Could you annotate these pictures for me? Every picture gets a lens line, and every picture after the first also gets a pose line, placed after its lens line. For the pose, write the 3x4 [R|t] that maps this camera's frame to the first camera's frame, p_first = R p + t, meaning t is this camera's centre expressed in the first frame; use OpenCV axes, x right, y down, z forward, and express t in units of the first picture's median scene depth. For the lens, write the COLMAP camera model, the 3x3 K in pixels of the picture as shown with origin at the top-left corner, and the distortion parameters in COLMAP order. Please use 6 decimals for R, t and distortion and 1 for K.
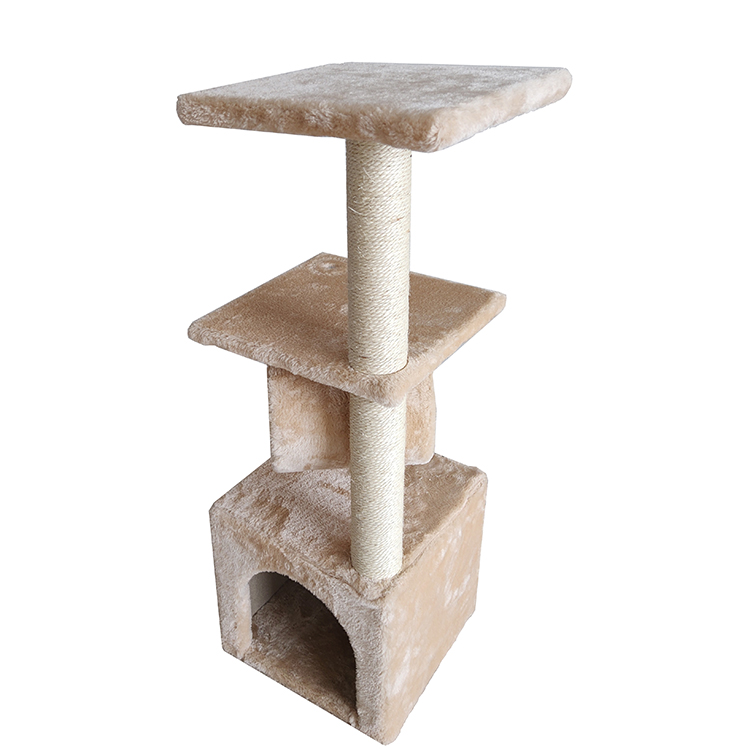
lens RADIAL K [[716.0, 0, 376.6], [0, 716.0, 294.4], [0, 0, 1]] dist [0.131813, -0.230501]
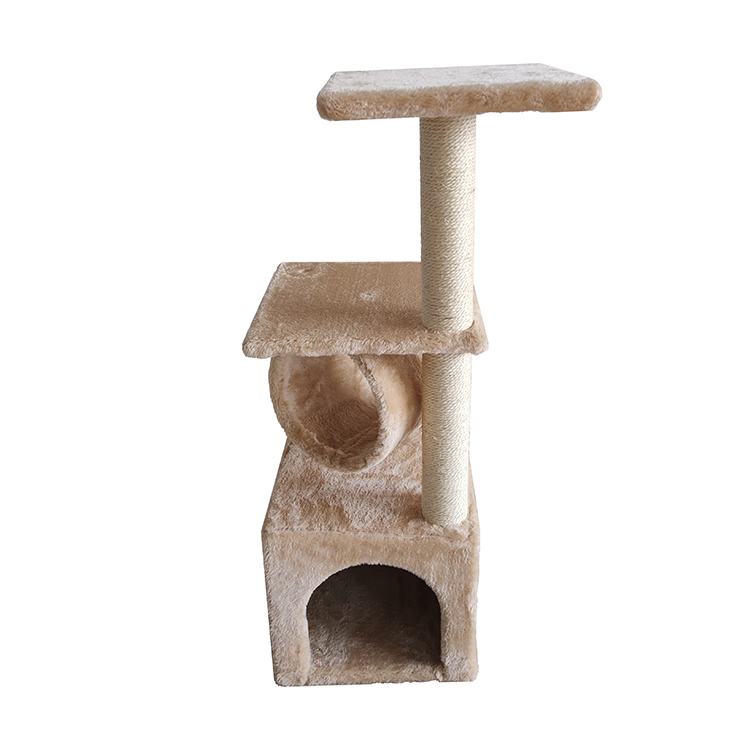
lens RADIAL K [[716.0, 0, 376.6], [0, 716.0, 294.4], [0, 0, 1]] dist [0.131813, -0.230501]
pose [[0.826809, -0.195653, 0.527358, -0.532323], [0.230600, 0.973049, -0.000534, 0.018646], [-0.513041, 0.122050, 0.849643, 0.065171]]
